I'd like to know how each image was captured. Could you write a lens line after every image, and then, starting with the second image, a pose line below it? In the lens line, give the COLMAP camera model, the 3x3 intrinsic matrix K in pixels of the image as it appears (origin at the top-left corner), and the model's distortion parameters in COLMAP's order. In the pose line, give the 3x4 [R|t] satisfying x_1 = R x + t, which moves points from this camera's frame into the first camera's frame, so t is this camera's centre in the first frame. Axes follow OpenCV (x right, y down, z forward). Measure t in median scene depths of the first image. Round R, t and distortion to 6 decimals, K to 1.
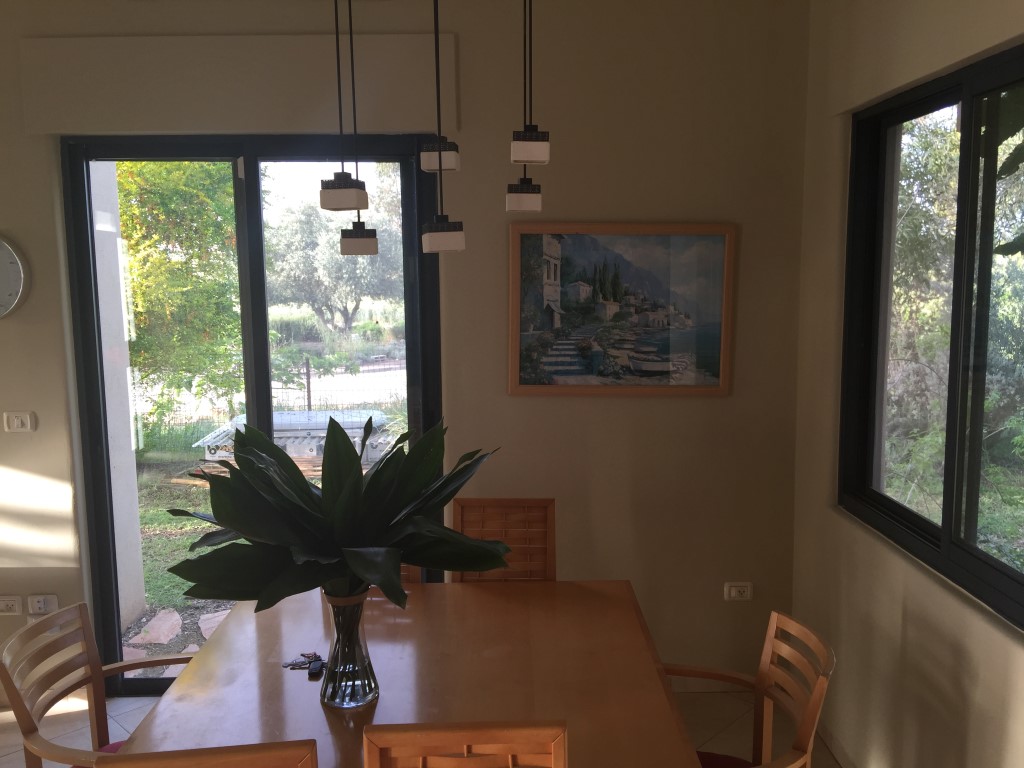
lens RADIAL K [[869.5, 0, 512.7], [0, 869.5, 383.7], [0, 0, 1]] dist [0.092661, -0.142585]
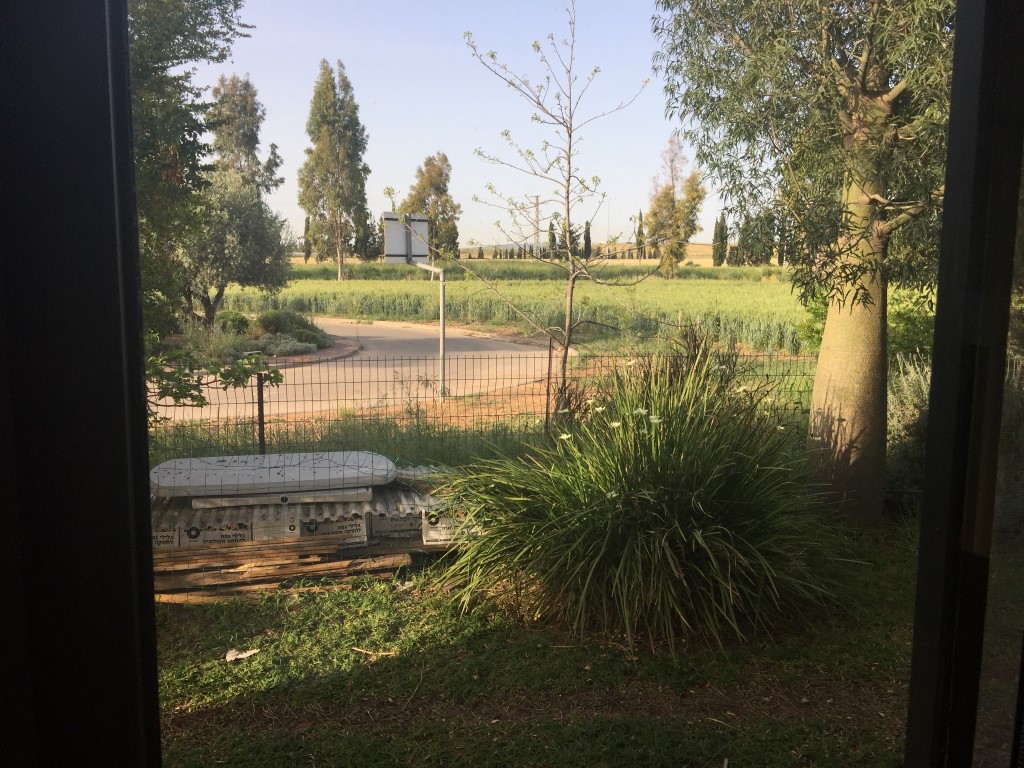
lens RADIAL K [[869.5, 0, 512.3], [0, 869.5, 382.4], [0, 0, 1]] dist [0.092661, -0.142585]
pose [[0.983476, -0.006281, 0.180929, -0.059462], [0.004576, 0.999941, 0.009843, -0.009499], [-0.180980, -0.008853, 0.983447, 0.117482]]
